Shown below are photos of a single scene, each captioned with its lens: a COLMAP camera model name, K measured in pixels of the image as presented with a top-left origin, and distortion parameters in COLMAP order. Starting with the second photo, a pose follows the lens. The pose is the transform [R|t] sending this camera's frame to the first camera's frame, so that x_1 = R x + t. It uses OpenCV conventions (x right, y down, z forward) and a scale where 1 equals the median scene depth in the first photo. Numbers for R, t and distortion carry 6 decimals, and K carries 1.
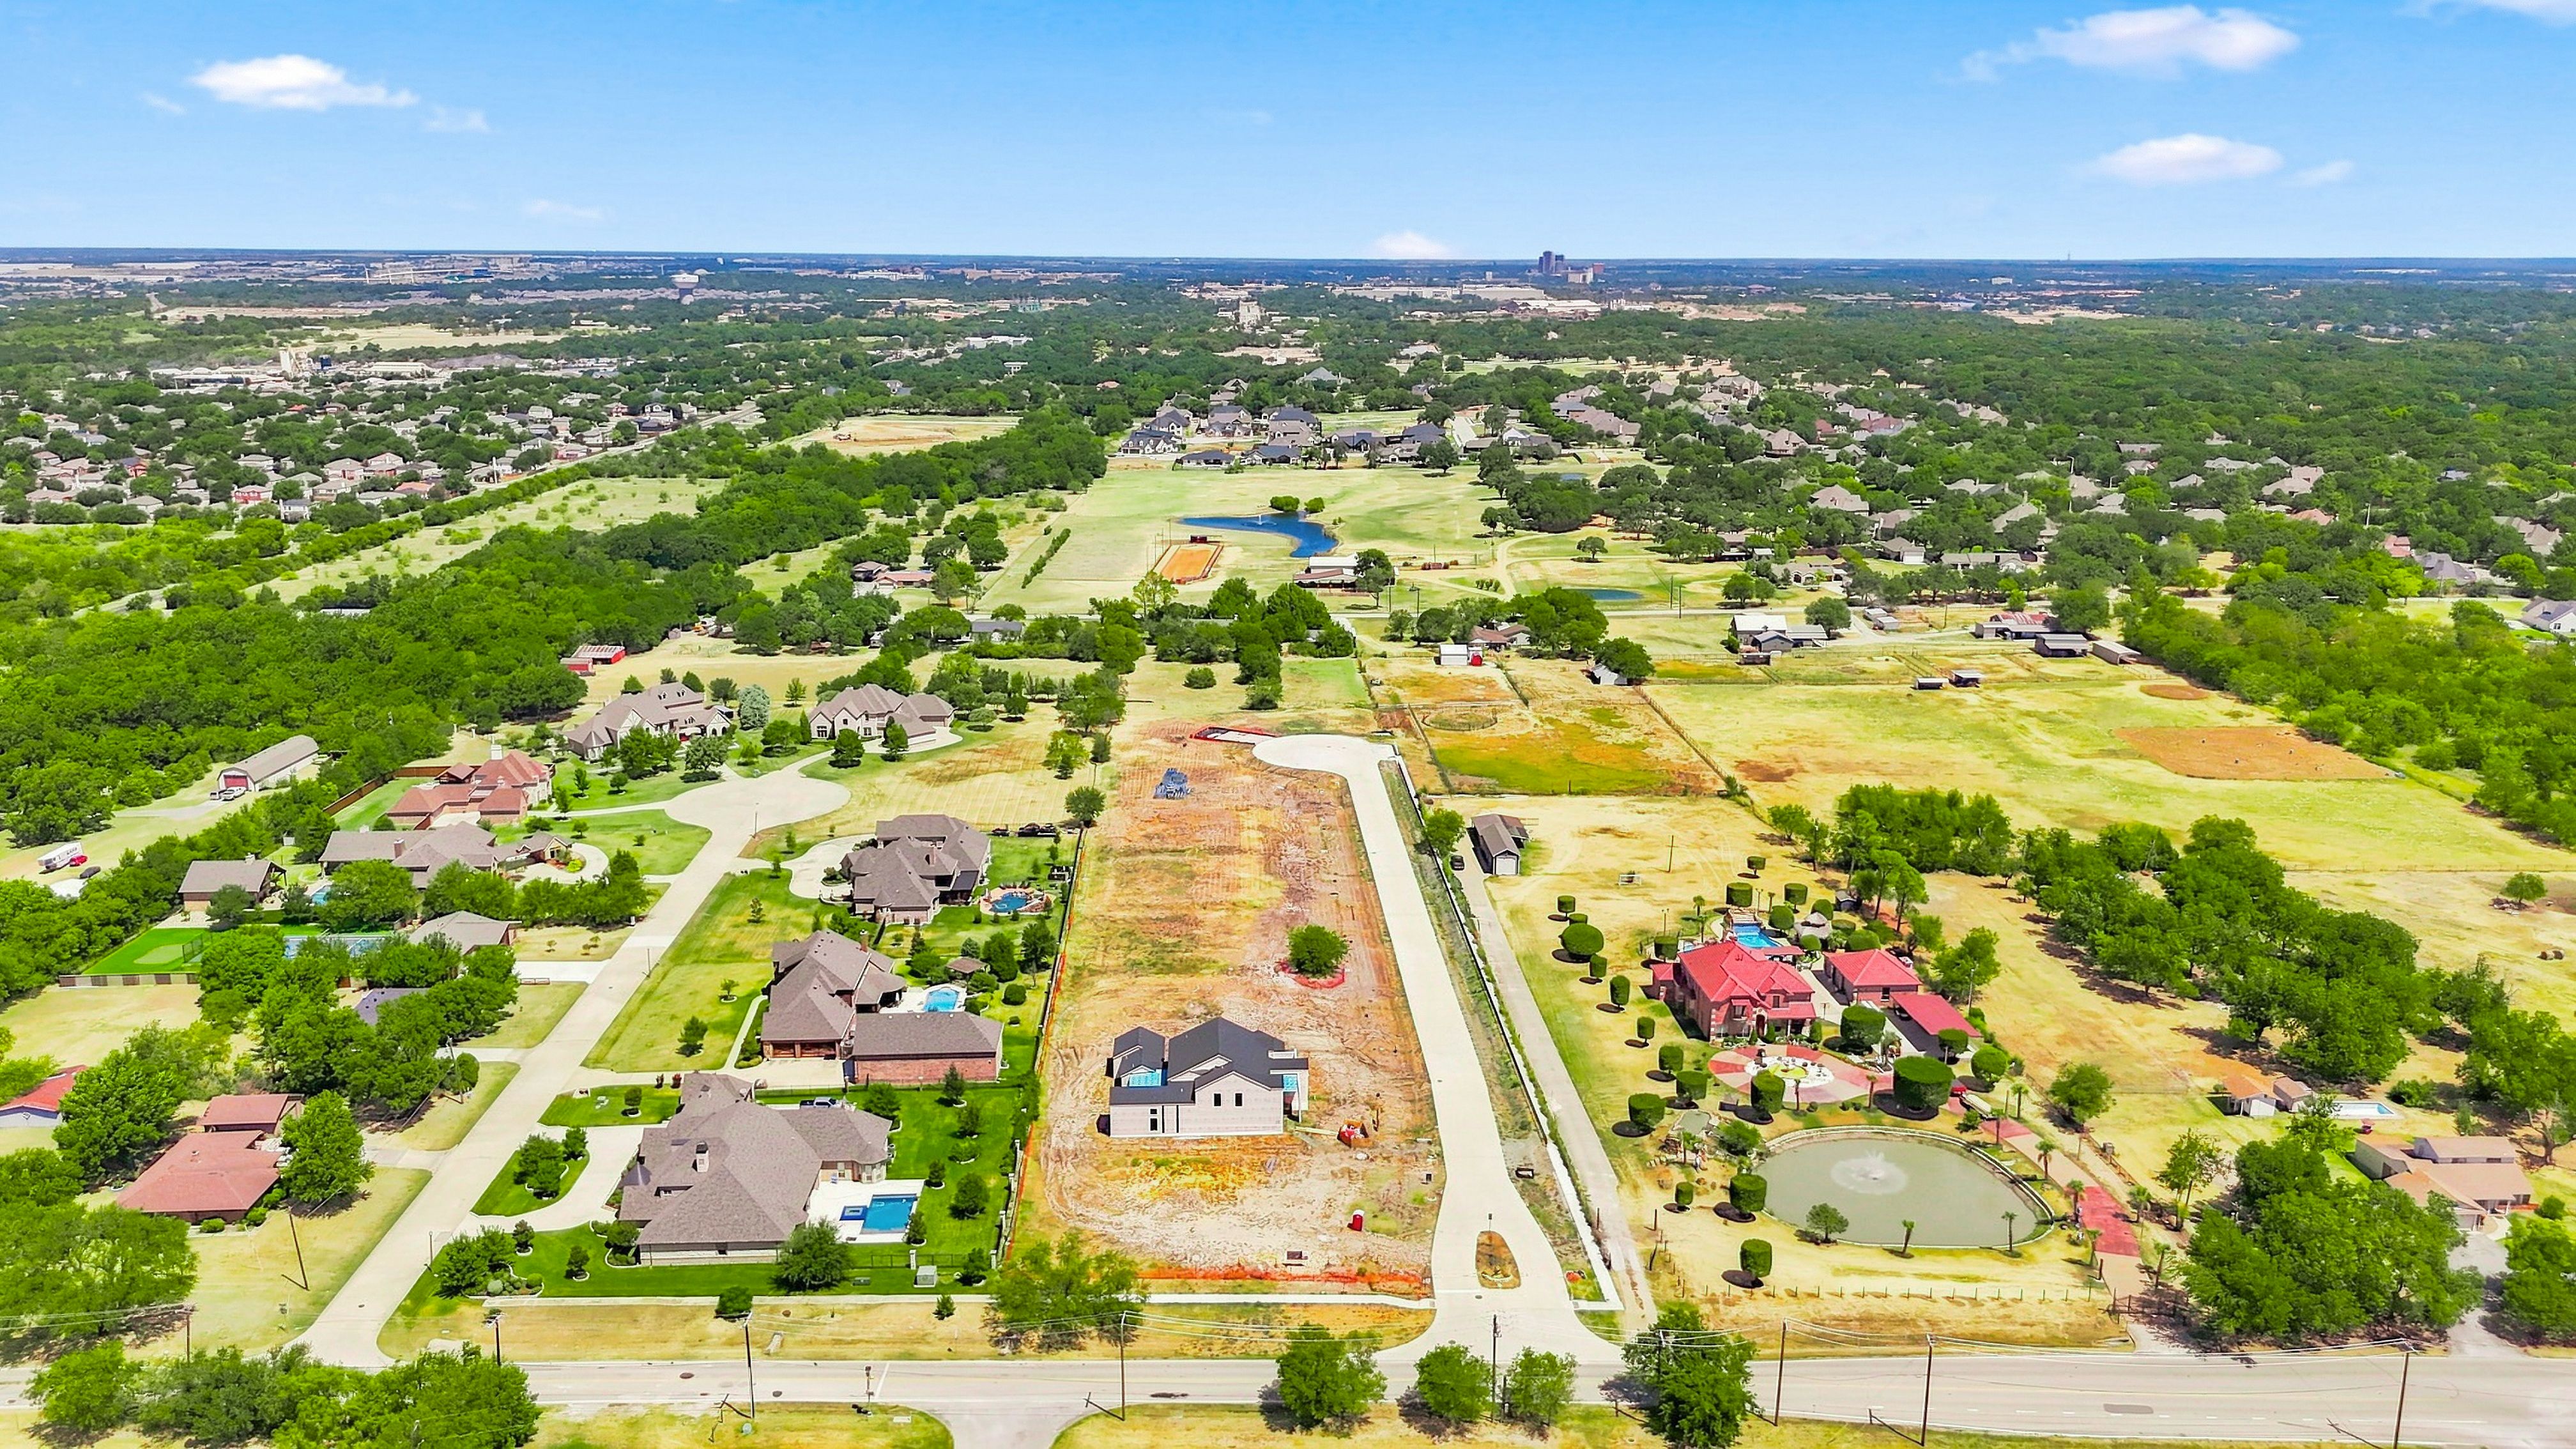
lens RADIAL K [[1898.7, 0, 1288.0], [0, 1898.7, 724.5], [0, 0, 1]] dist [0.069199, -0.073293]
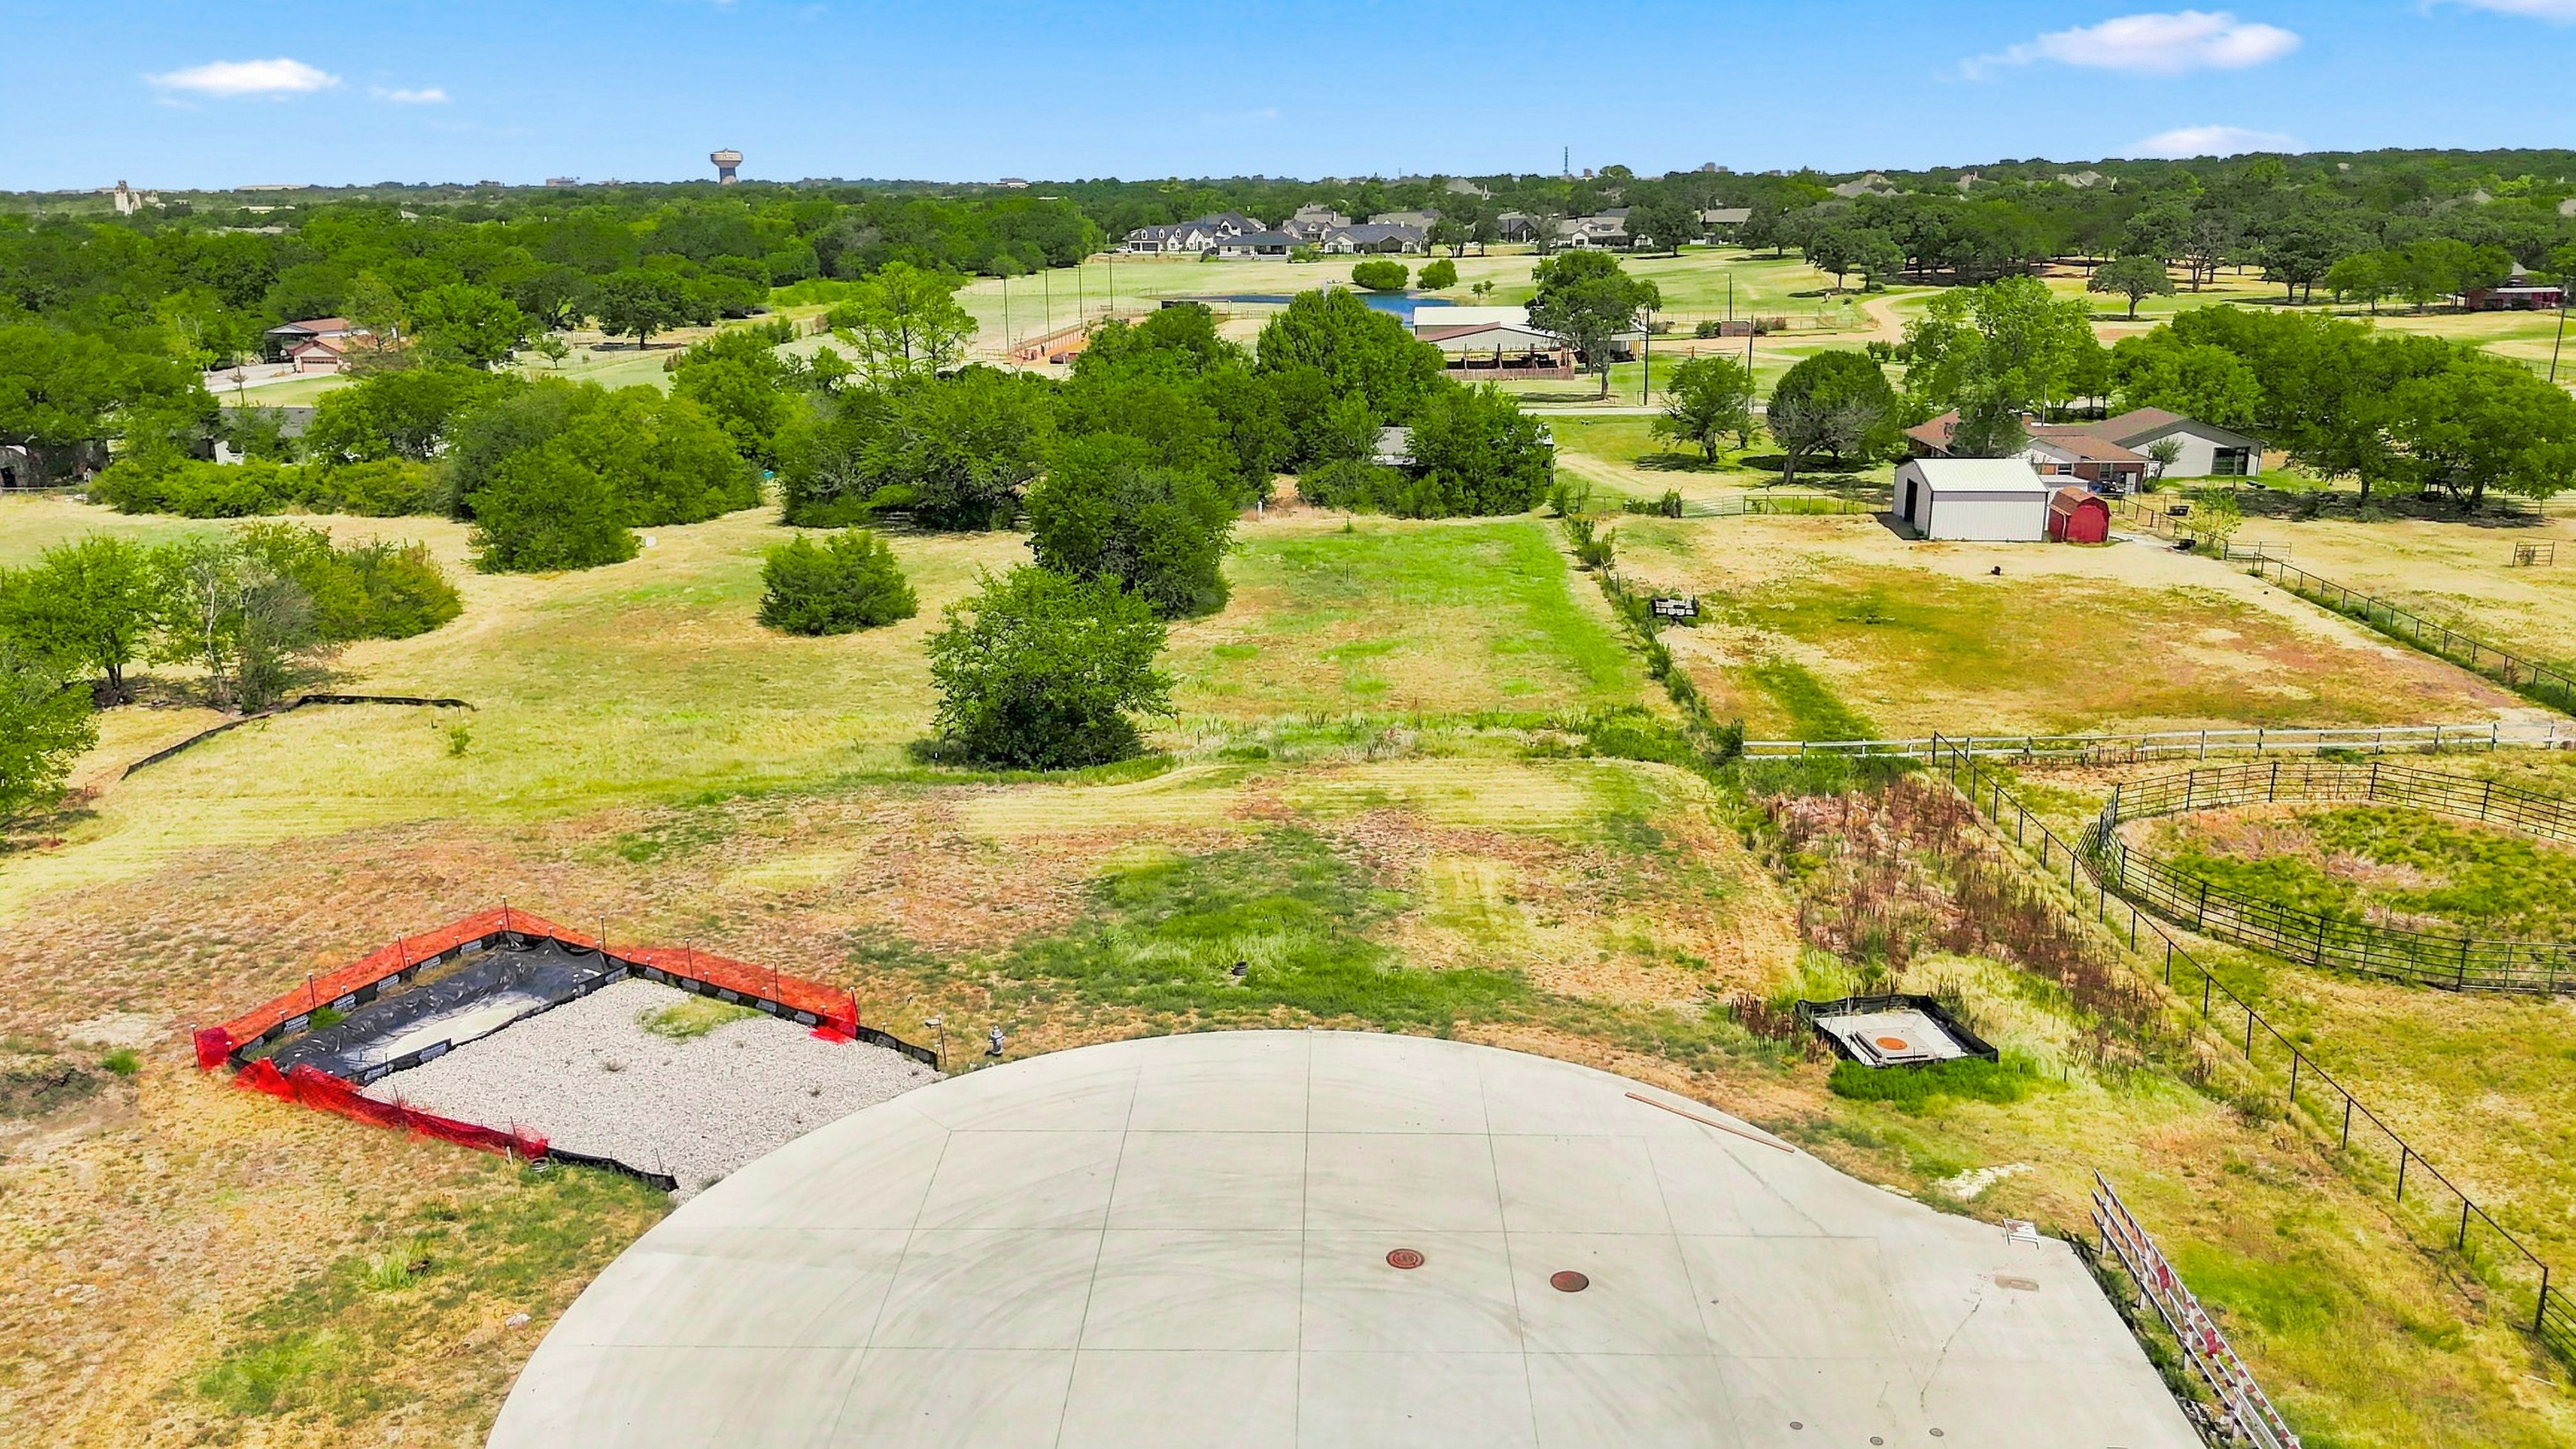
lens RADIAL K [[1898.7, 0, 1288.0], [0, 1898.7, 724.5], [0, 0, 1]] dist [0.069199, -0.073293]
pose [[0.997422, 0.011006, -0.070914, 0.029484], [-0.008955, 0.999534, 0.029172, -0.023701], [0.071202, -0.028462, 0.997056, 1.215364]]
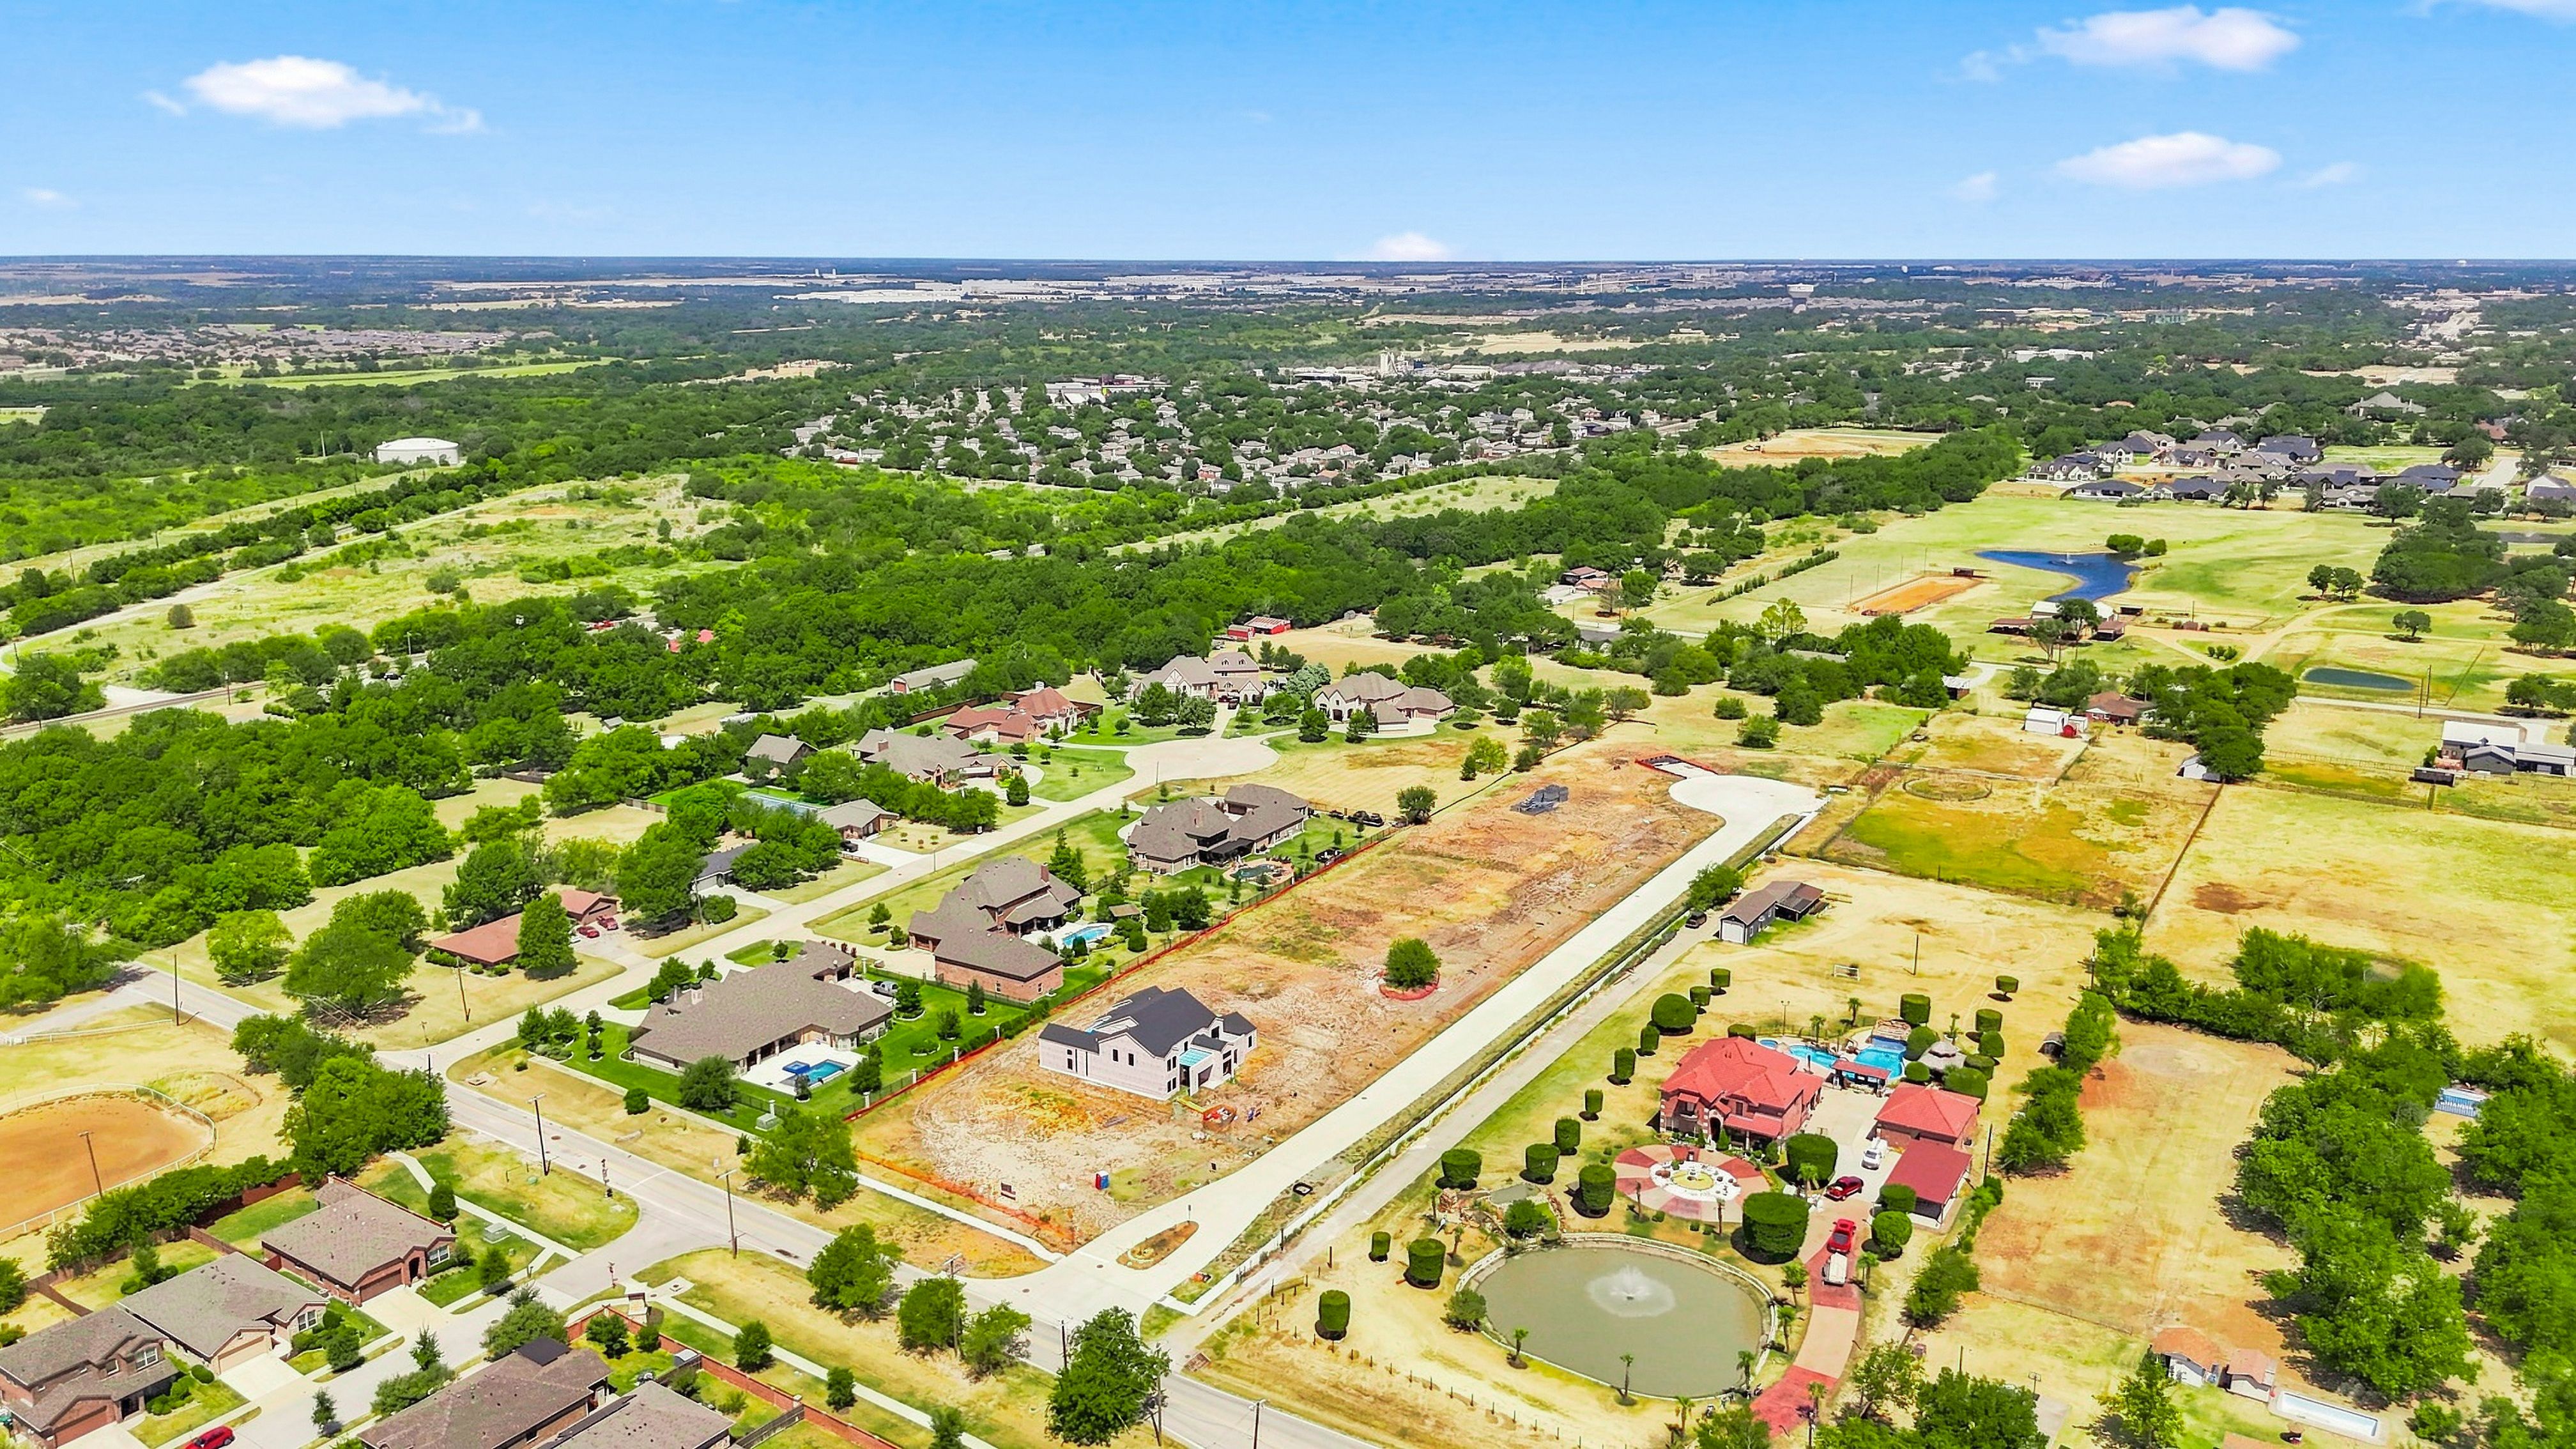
lens RADIAL K [[1898.7, 0, 1288.0], [0, 1898.7, 724.5], [0, 0, 1]] dist [0.069199, -0.073293]
pose [[0.821443, 0.132123, -0.554775, 0.474214], [-0.133990, 0.990275, 0.037445, -0.034714], [0.554327, 0.043575, 0.831158, 0.101799]]
